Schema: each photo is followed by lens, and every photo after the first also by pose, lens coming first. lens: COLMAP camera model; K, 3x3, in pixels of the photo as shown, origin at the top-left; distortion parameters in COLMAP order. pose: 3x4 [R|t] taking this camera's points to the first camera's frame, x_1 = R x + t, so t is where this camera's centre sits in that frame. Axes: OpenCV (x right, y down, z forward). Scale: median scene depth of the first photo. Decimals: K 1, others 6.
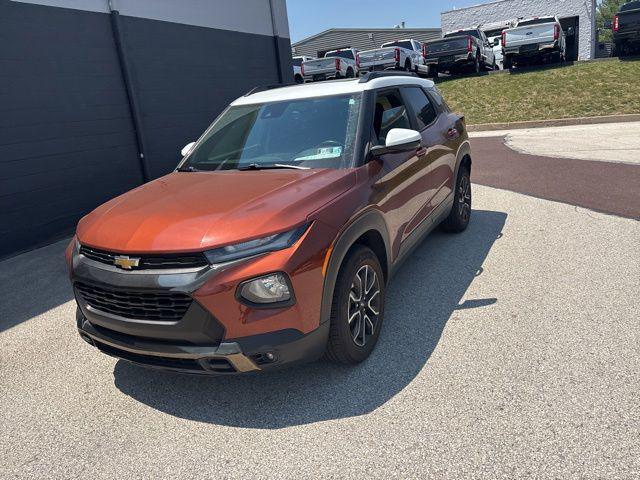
lens RADIAL K [[485.6, 0, 321.9], [0, 485.6, 230.1], [0, 0, 1]] dist [0.059126, -0.065330]
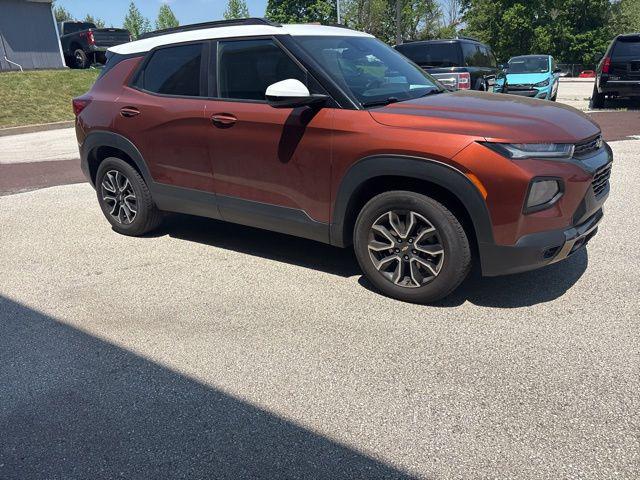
lens RADIAL K [[485.6, 0, 325.0], [0, 485.6, 248.4], [0, 0, 1]] dist [0.059126, -0.065330]
pose [[0.109495, -0.250091, 0.962011, -1.129586], [0.296676, 0.931938, 0.208506, -0.093466], [-0.948680, 0.262575, 0.176239, 1.006760]]
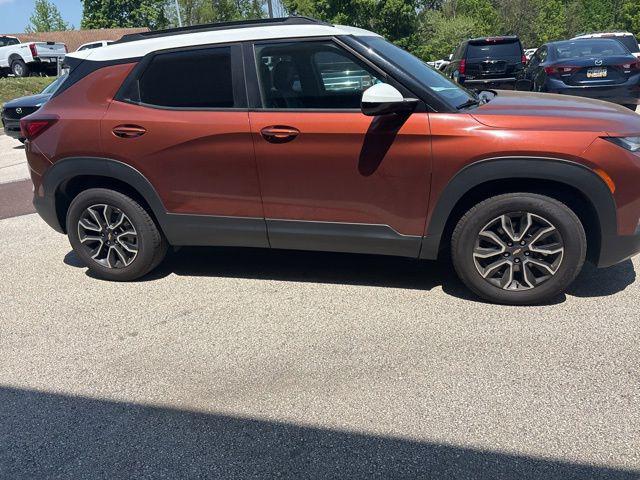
lens RADIAL K [[485.6, 0, 326.0], [0, 485.6, 242.7], [0, 0, 1]] dist [0.059126, -0.065330]
pose [[-0.218877, -0.222709, 0.949997, -1.021775], [0.343573, 0.893663, 0.288661, -0.227196], [-0.913264, 0.389574, -0.119085, 1.380127]]
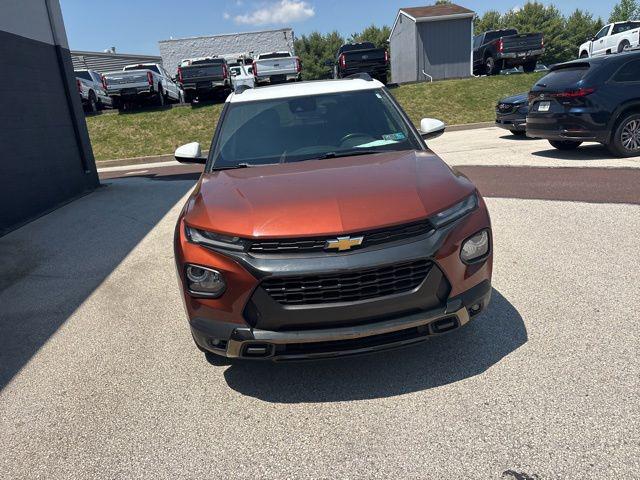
lens RADIAL K [[485.6, 0, 323.5], [0, 485.6, 240.0], [0, 0, 1]] dist [0.059126, -0.065330]
pose [[0.839981, -0.128018, 0.527299, -0.630210], [0.149377, 0.988778, 0.002100, 0.034403], [-0.521650, 0.077003, 0.849677, 0.145178]]
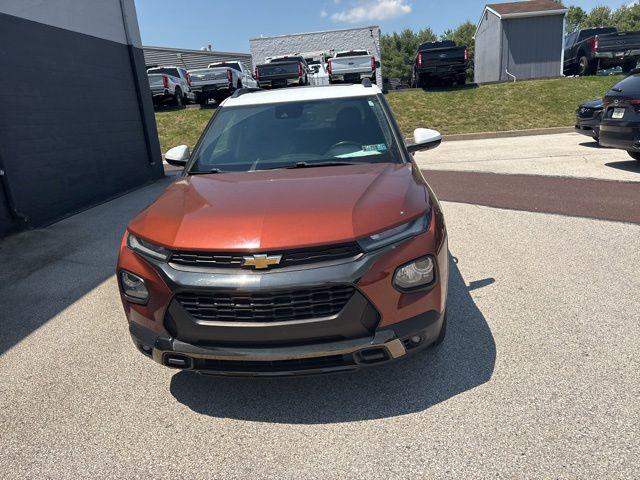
lens RADIAL K [[485.6, 0, 321.6], [0, 485.6, 236.9], [0, 0, 1]] dist [0.059126, -0.065330]
pose [[0.923289, -0.067537, 0.378121, -0.429881], [0.080067, 0.996636, -0.017495, 0.030450], [-0.375667, 0.046428, 0.925591, 0.076850]]
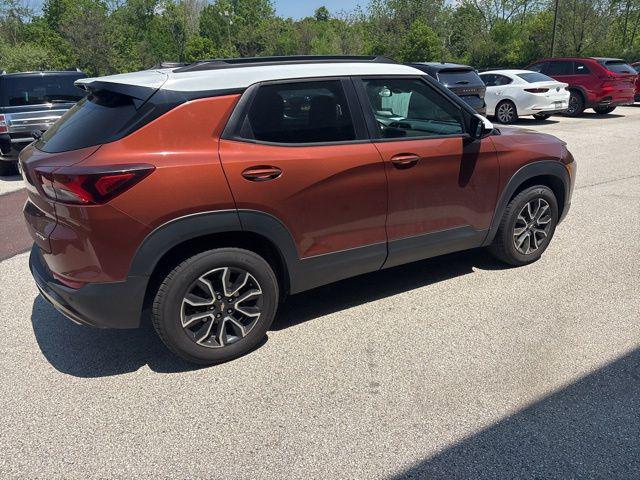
lens RADIAL K [[485.6, 0, 323.1], [0, 485.6, 243.8], [0, 0, 1]] dist [0.059126, -0.065330]
pose [[-0.849480, -0.046088, 0.525604, -0.551205], [0.250969, 0.840970, 0.479357, -0.513534], [-0.464110, 0.539115, -0.702821, 2.050700]]
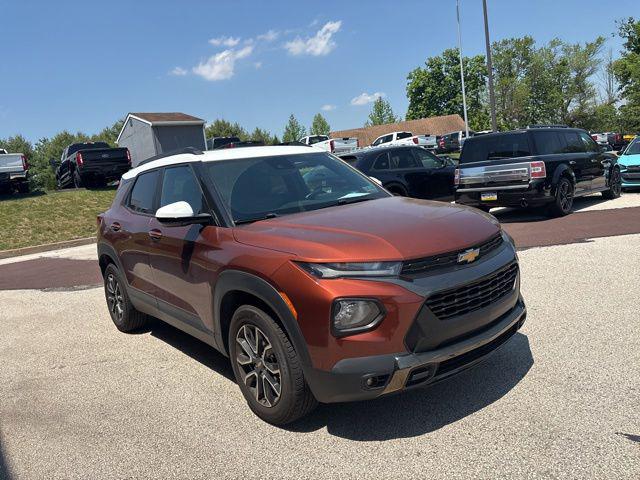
lens RADIAL K [[485.6, 0, 315.3], [0, 485.6, 234.4], [0, 0, 1]] dist [0.059126, -0.065330]
pose [[0.412219, -0.058534, 0.909203, -1.015681], [0.307160, 0.948439, -0.078202, 0.000725], [-0.857746, 0.311507, 0.408944, 0.568097]]
